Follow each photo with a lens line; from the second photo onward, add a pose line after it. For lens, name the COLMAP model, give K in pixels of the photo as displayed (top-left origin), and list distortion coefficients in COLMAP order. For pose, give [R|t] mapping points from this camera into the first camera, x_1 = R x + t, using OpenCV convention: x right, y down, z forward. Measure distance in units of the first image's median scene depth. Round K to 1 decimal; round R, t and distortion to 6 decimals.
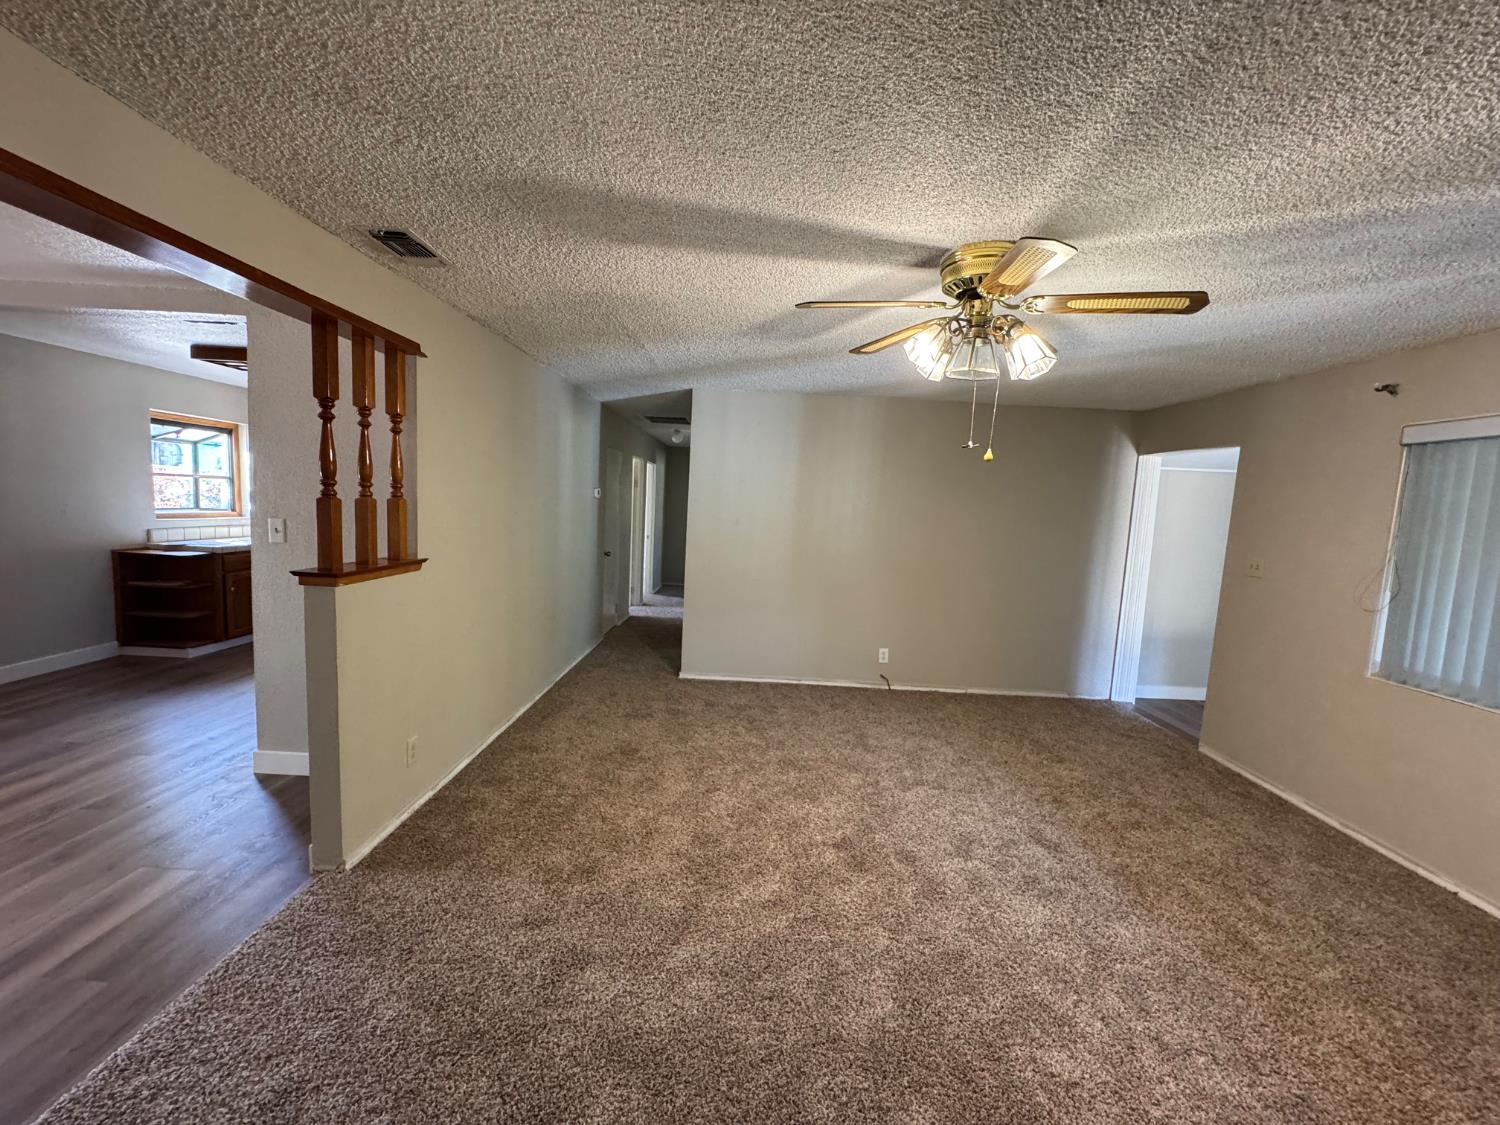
lens RADIAL K [[598.0, 0, 749.2], [0, 598.0, 562.1], [0, 0, 1]] dist [0.000131, -0.000316]
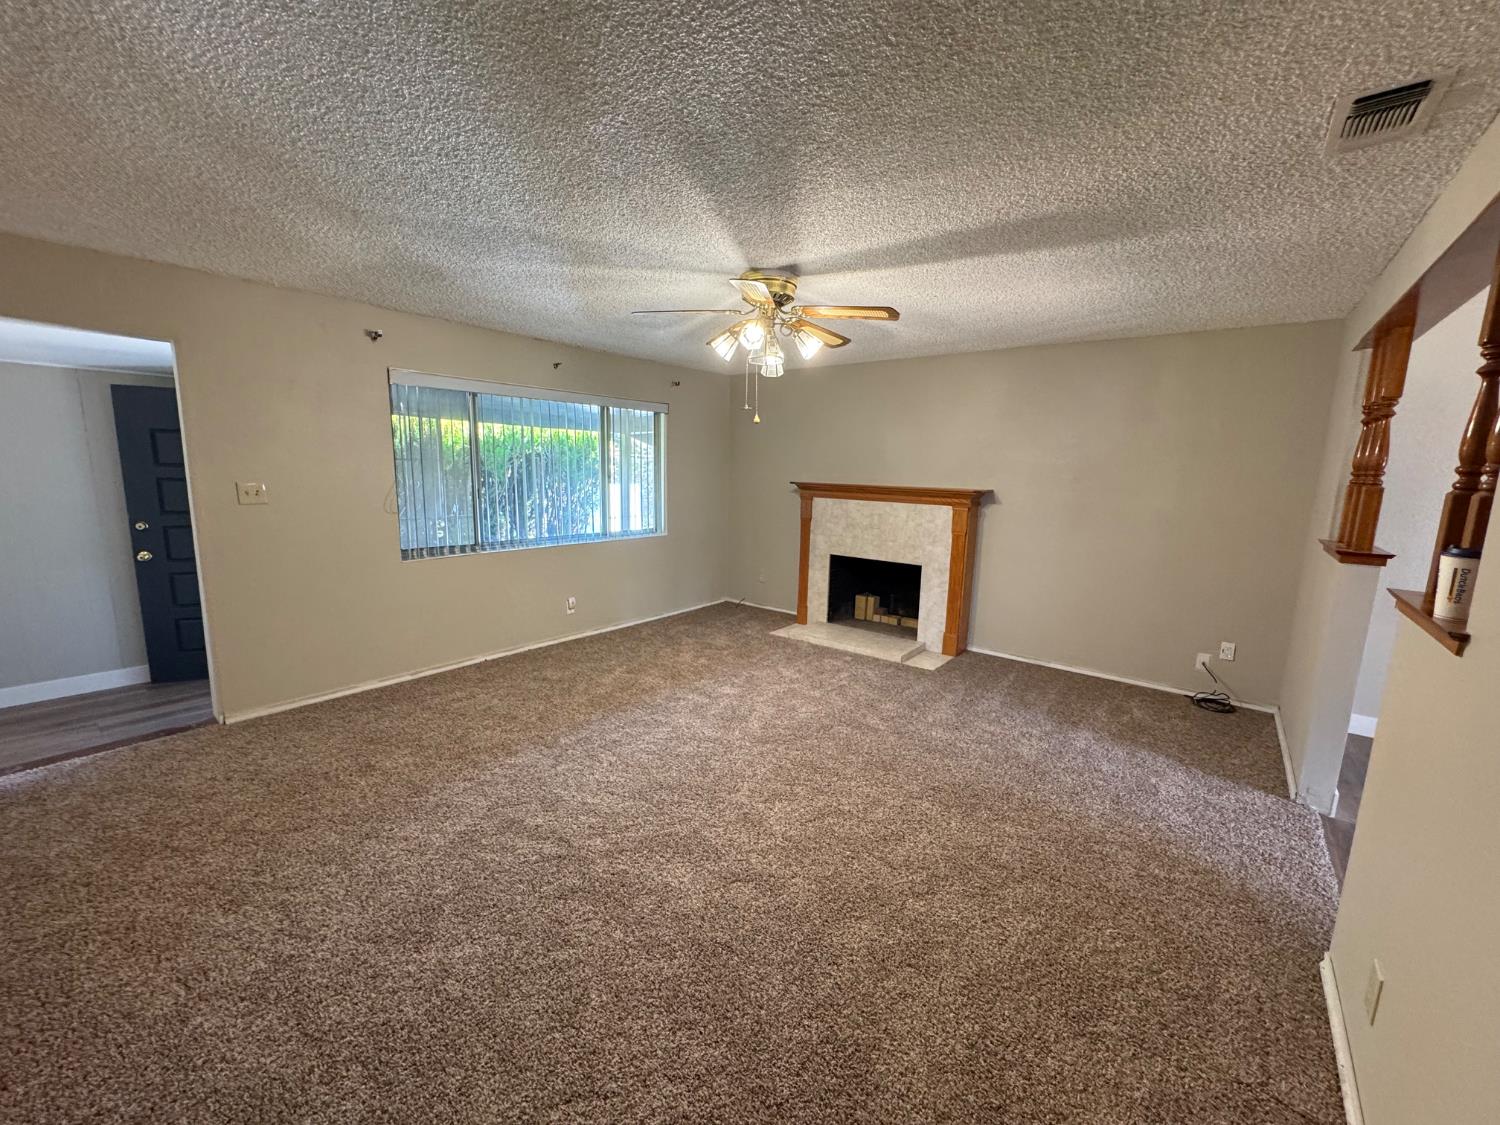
lens RADIAL K [[598.0, 0, 749.2], [0, 598.0, 562.1], [0, 0, 1]] dist [0.000131, -0.000316]
pose [[-0.783352, -0.163651, 0.599648, -0.419093], [-0.000634, 0.964929, 0.262512, -0.180919], [-0.621578, 0.205259, -0.755982, 1.753292]]
